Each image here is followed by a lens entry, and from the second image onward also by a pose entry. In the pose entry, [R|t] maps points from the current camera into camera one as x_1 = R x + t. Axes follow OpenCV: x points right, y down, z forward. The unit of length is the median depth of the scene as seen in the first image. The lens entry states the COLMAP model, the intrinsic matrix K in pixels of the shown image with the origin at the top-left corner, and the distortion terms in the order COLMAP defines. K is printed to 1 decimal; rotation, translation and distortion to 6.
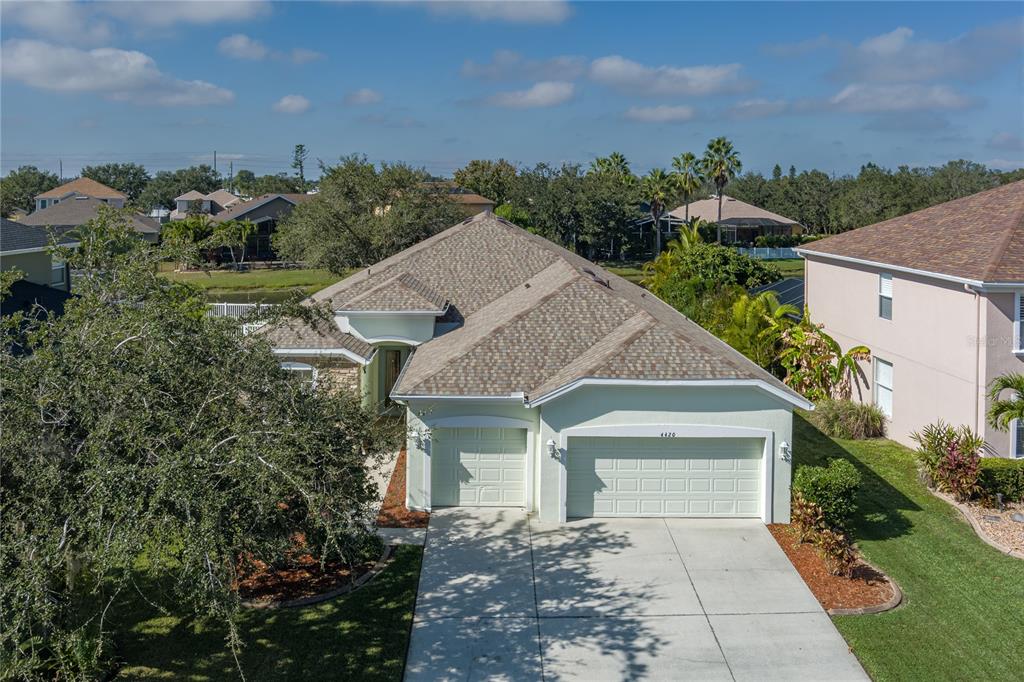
lens RADIAL K [[829.6, 0, 509.4], [0, 829.6, 193.8], [0, 0, 1]] dist [-0.037444, -0.002272]
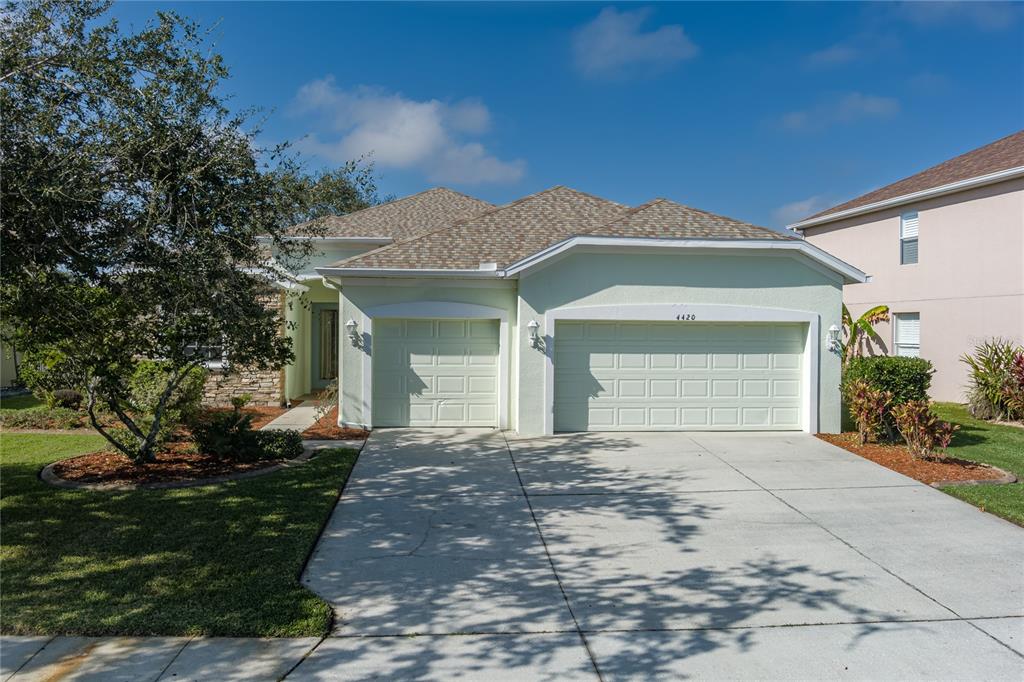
lens RADIAL K [[812.7, 0, 524.6], [0, 812.7, 337.9], [0, 0, 1]] dist [-0.064464, 0.005259]
pose [[0.996946, 0.000272, 0.078099, -0.014480], [-0.001521, 0.999872, 0.015932, 0.299535], [-0.078084, -0.016002, 0.996818, 0.266592]]
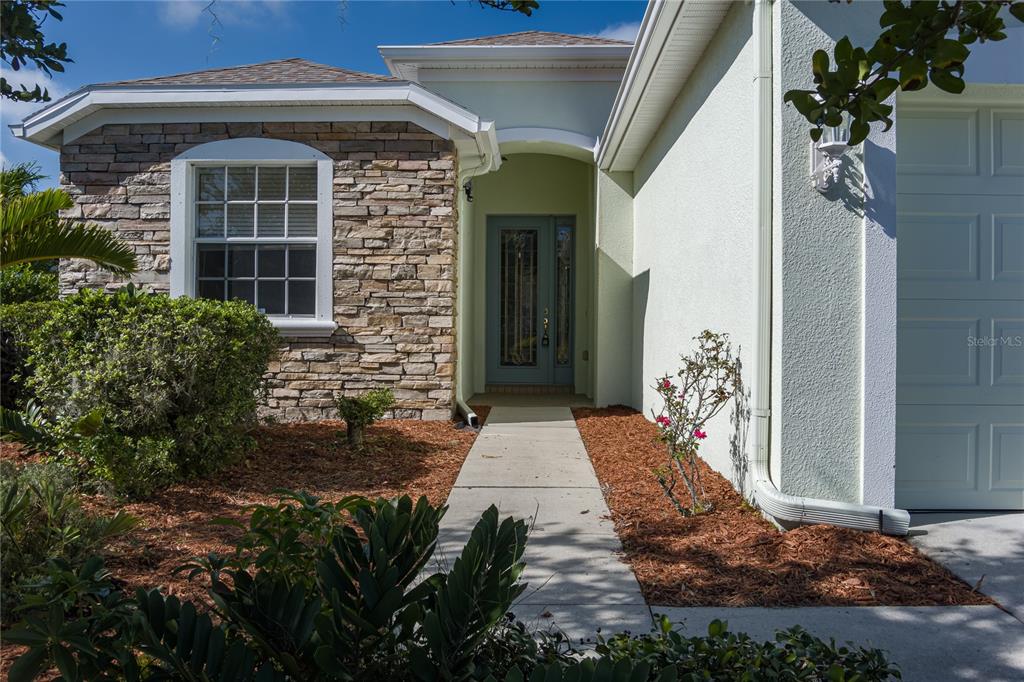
lens RADIAL K [[812.7, 0, 524.6], [0, 812.7, 337.9], [0, 0, 1]] dist [-0.064464, 0.005259]
pose [[0.999632, 0.001607, -0.027074, -0.181668], [-0.001314, 0.999940, 0.010847, 0.350984], [0.027090, -0.010808, 0.999575, 0.843398]]
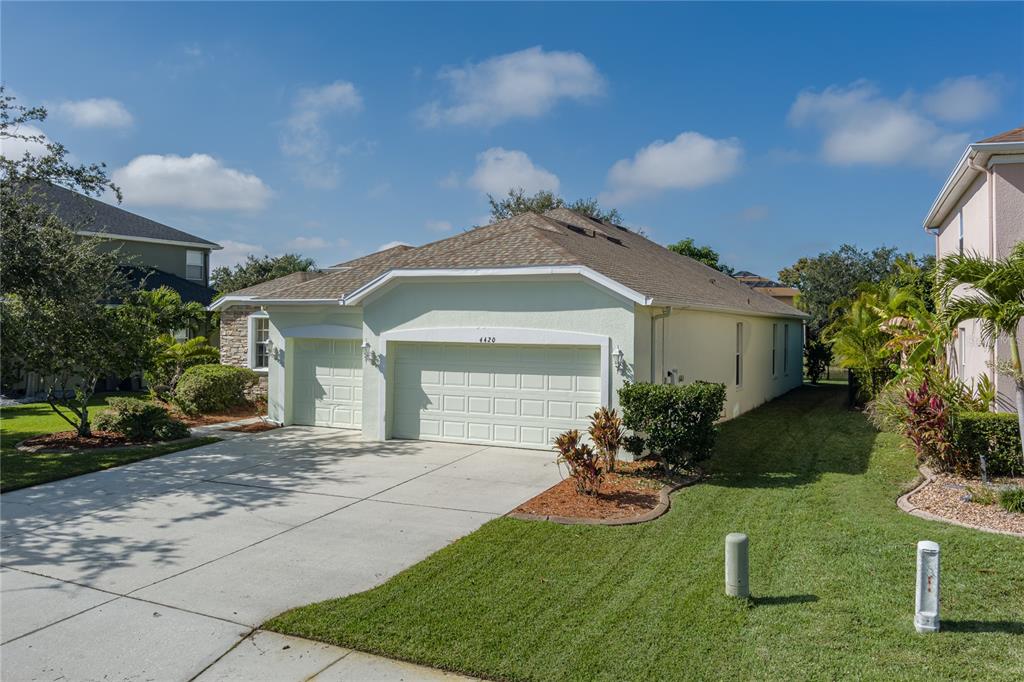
lens RADIAL K [[812.7, 0, 524.6], [0, 812.7, 337.9], [0, 0, 1]] dist [-0.064464, 0.005259]
pose [[0.901881, 0.009021, -0.431890, 0.571715], [-0.001937, 0.999856, 0.016839, 0.276897], [0.431980, -0.014350, 0.901769, 0.293582]]
